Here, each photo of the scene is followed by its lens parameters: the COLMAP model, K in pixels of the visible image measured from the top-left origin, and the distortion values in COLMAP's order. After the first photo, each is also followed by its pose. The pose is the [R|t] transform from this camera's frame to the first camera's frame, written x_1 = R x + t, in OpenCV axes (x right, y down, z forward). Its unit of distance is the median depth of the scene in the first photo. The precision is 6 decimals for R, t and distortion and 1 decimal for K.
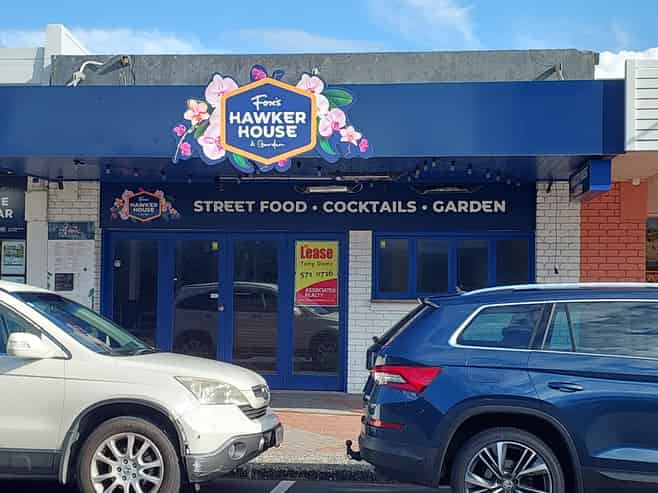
lens RADIAL K [[999.3, 0, 329.0], [0, 999.3, 246.5], [0, 0, 1]] dist [0.264668, -0.024610]
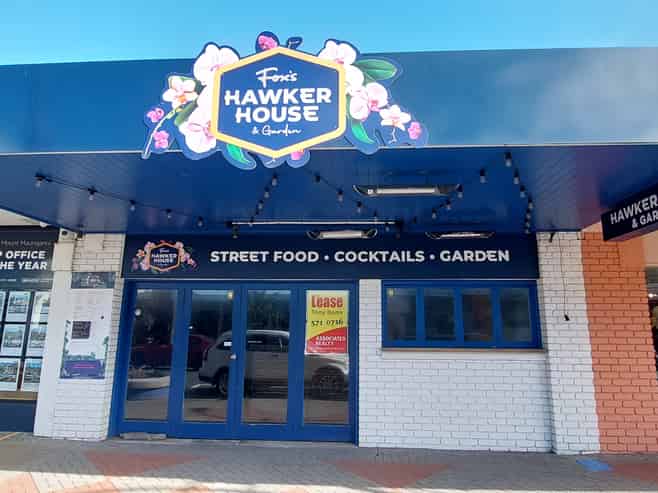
lens RADIAL K [[439.3, 0, 340.3], [0, 439.3, 239.6], [0, 0, 1]] dist [-0.002359, 0.002758]
pose [[0.998374, 0.009947, 0.056123, -0.025960], [-0.000403, 0.985863, -0.167551, 0.019919], [-0.056996, 0.167256, 0.984265, 0.554785]]
